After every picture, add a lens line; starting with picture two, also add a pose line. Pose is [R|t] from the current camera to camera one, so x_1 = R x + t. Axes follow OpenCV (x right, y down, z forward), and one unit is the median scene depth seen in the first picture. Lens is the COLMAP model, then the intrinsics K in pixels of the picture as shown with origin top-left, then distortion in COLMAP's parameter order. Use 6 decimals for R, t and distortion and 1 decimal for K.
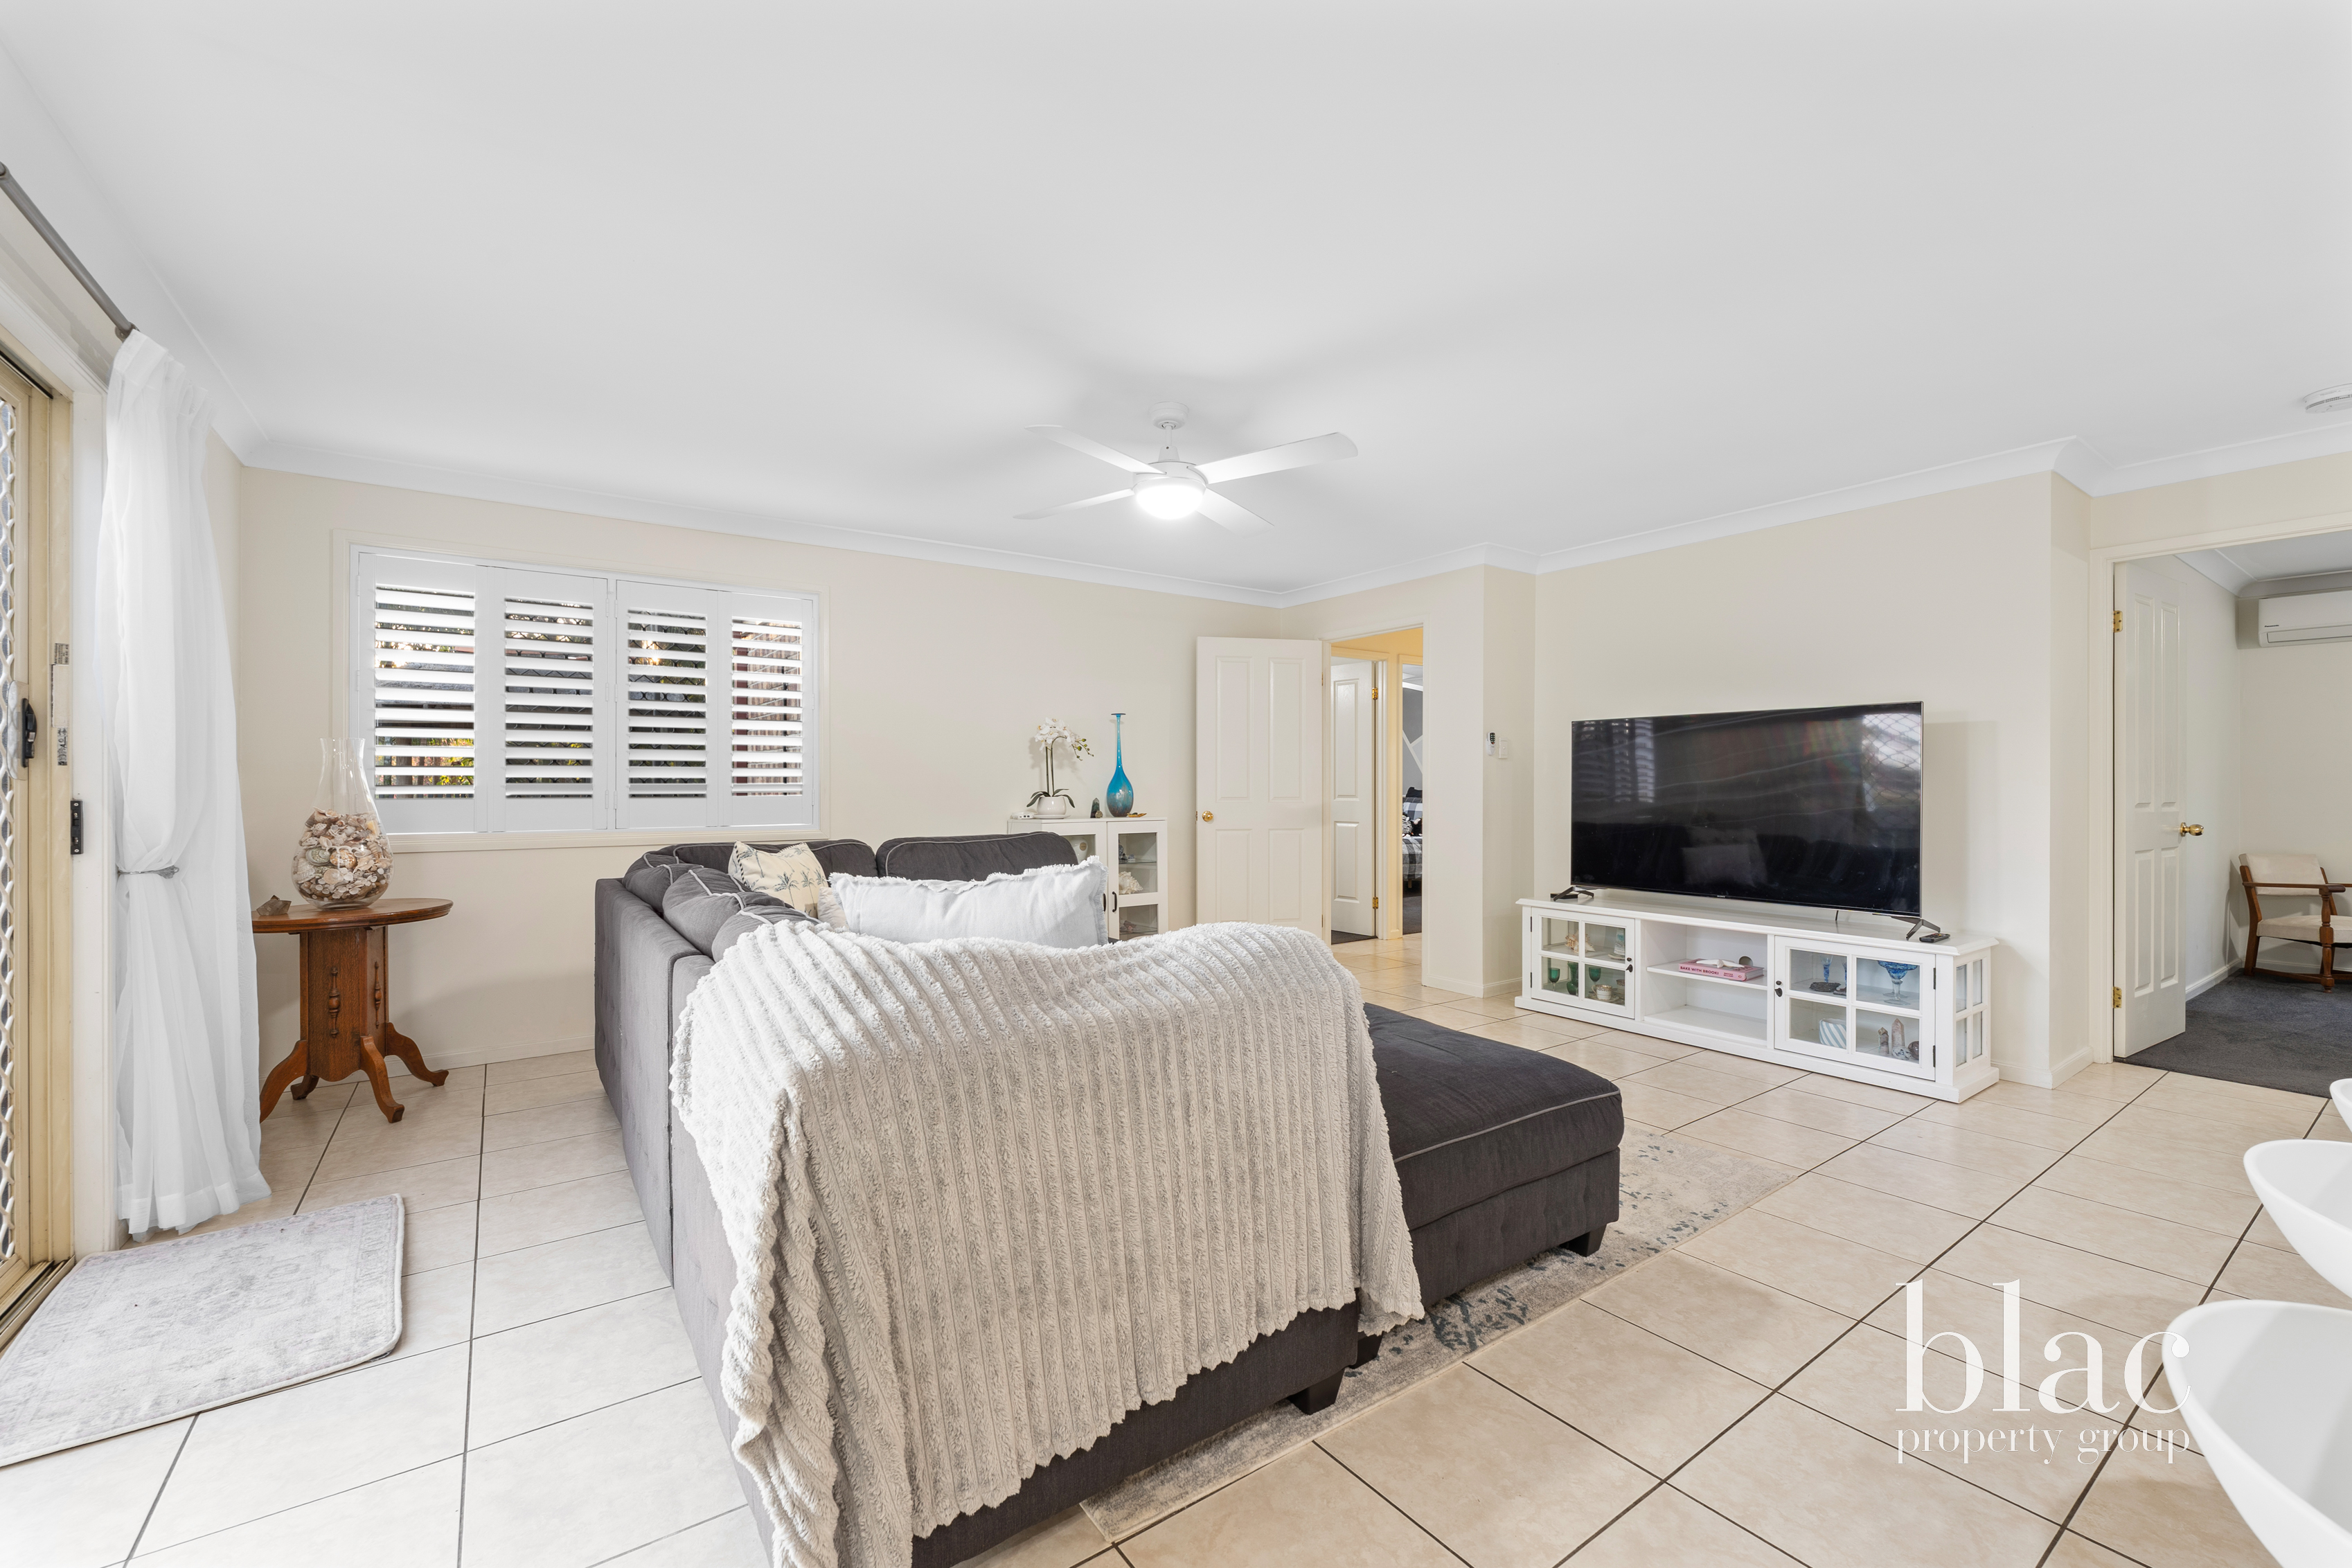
lens RADIAL K [[960.6, 0, 1122.8], [0, 960.6, 788.9], [0, 0, 1]] dist [-0.001928, 0.000700]
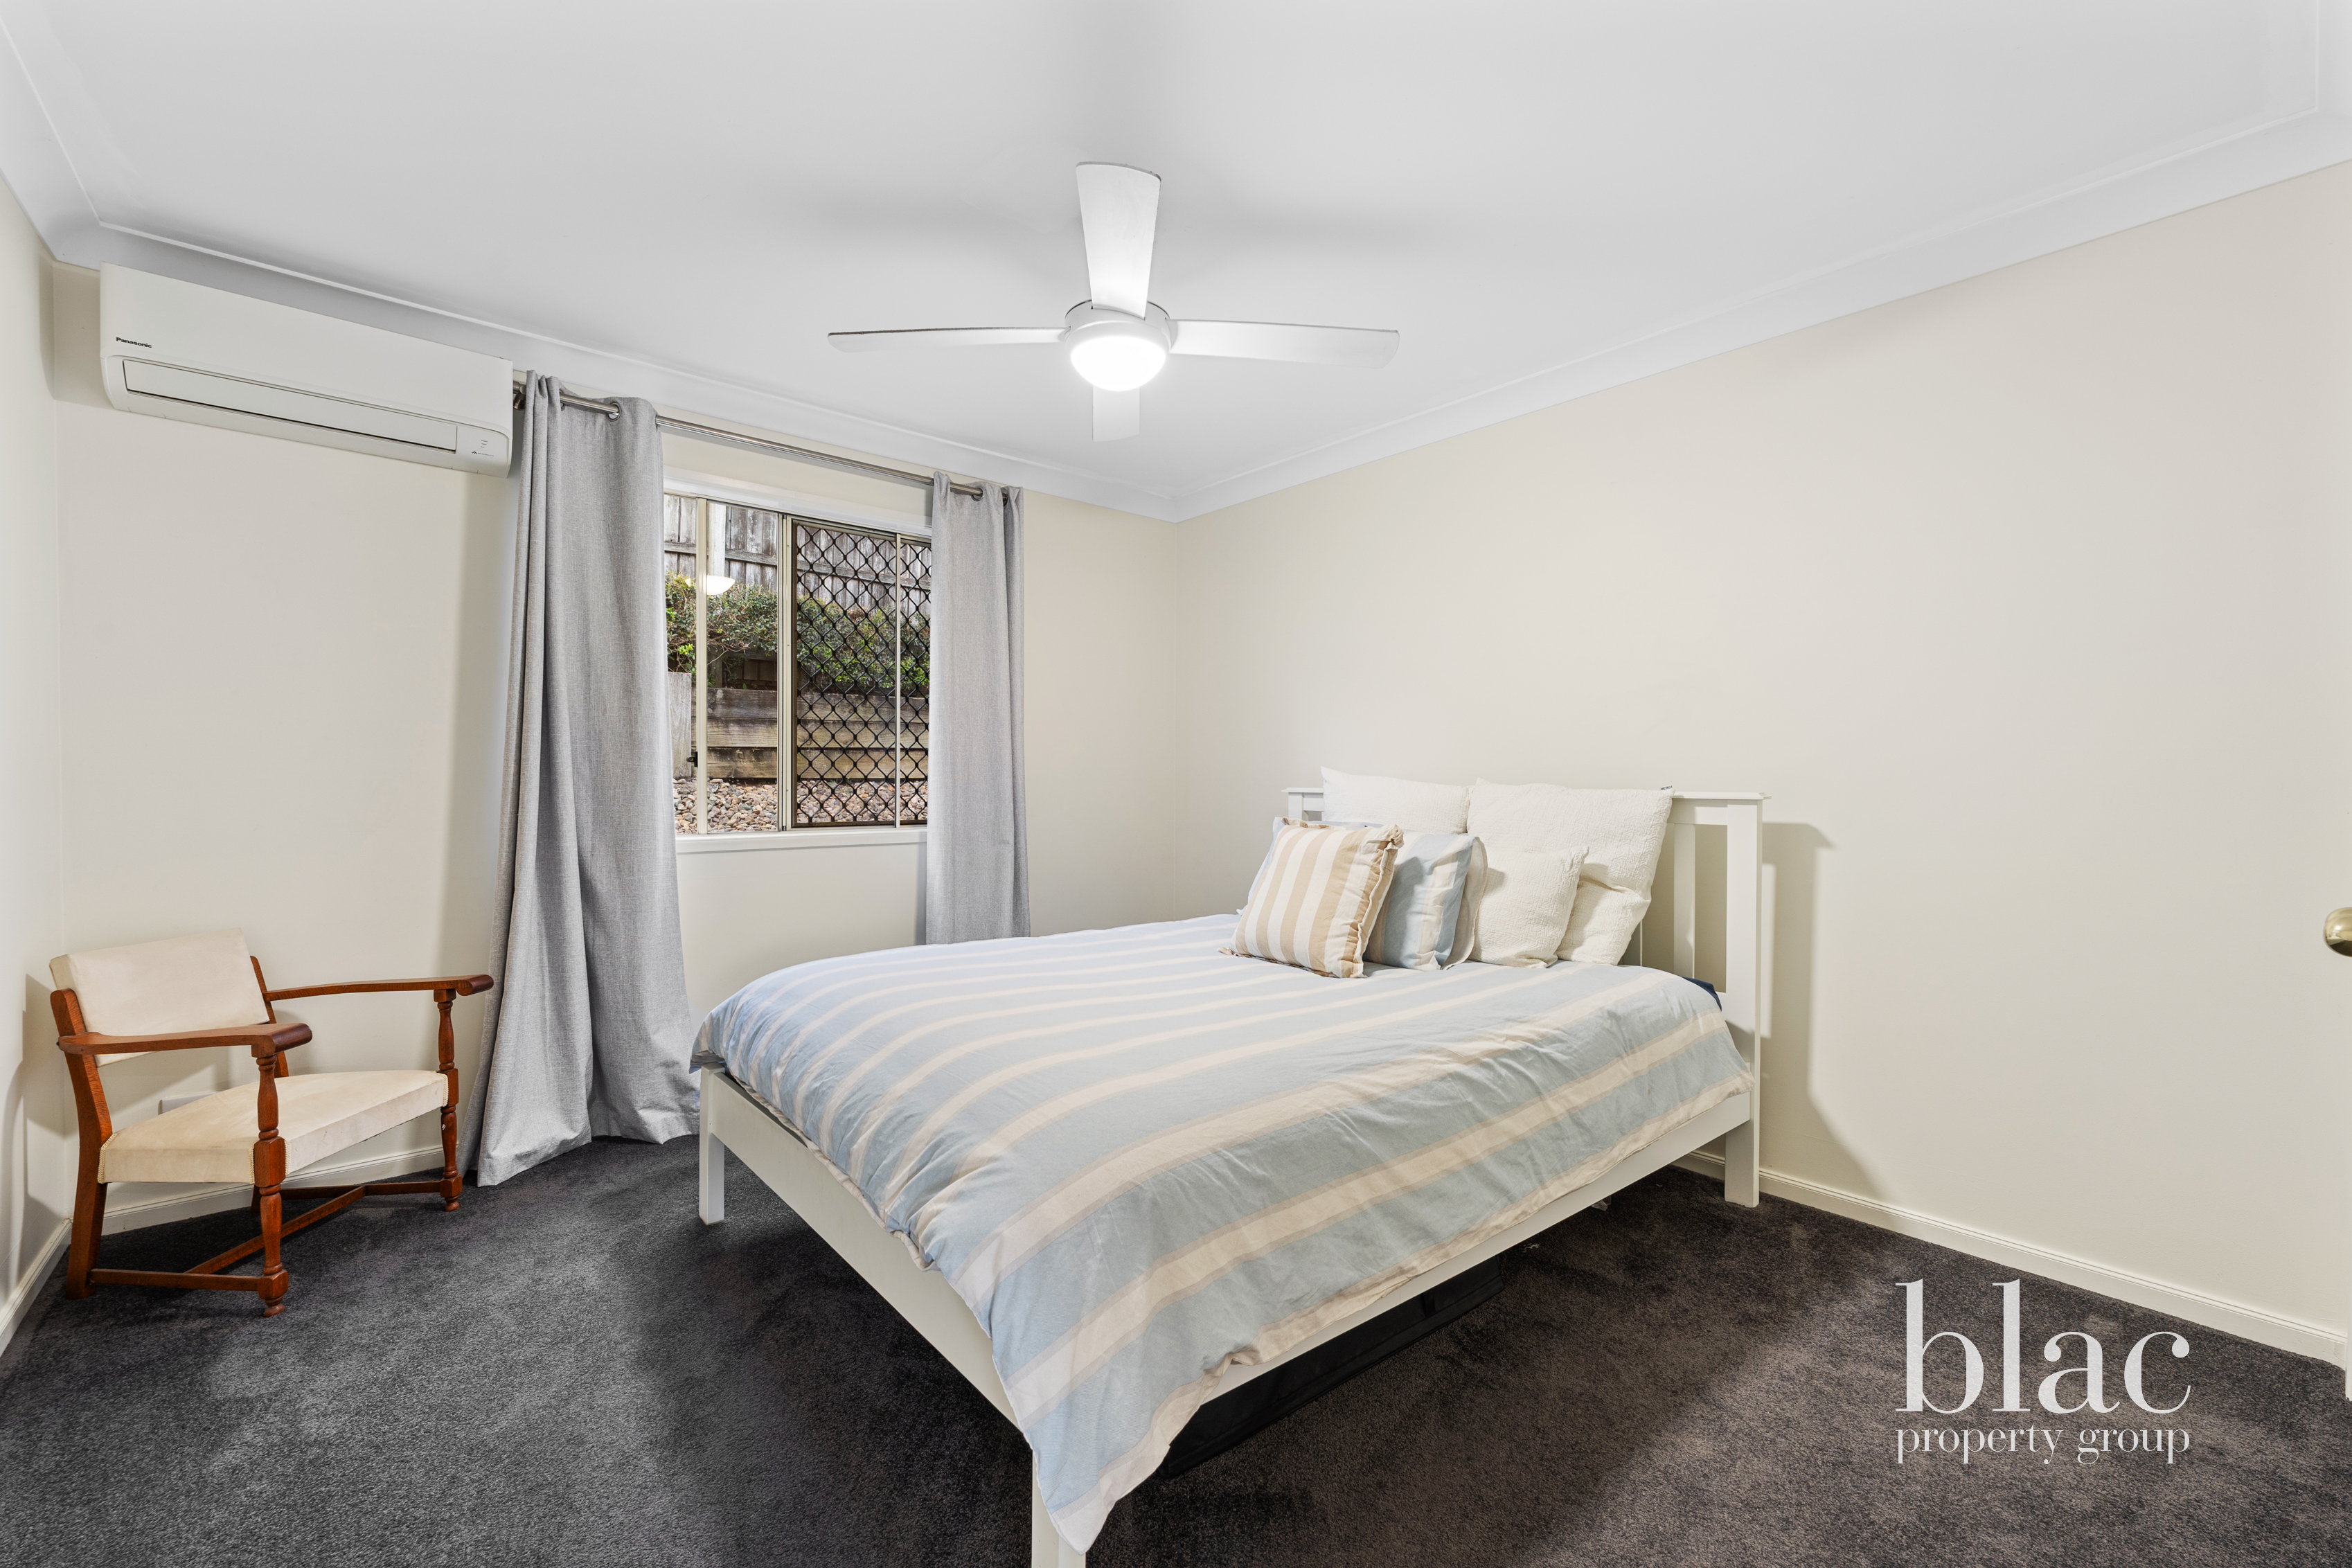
lens RADIAL K [[960.6, 0, 1173.4], [0, 960.6, 794.4], [0, 0, 1]] dist [-0.001928, 0.000700]
pose [[-0.125581, -0.003498, 0.992077, 0.771550], [0.002997, 0.999988, 0.003905, 0.009145], [-0.992079, 0.003464, -0.125569, 0.642363]]
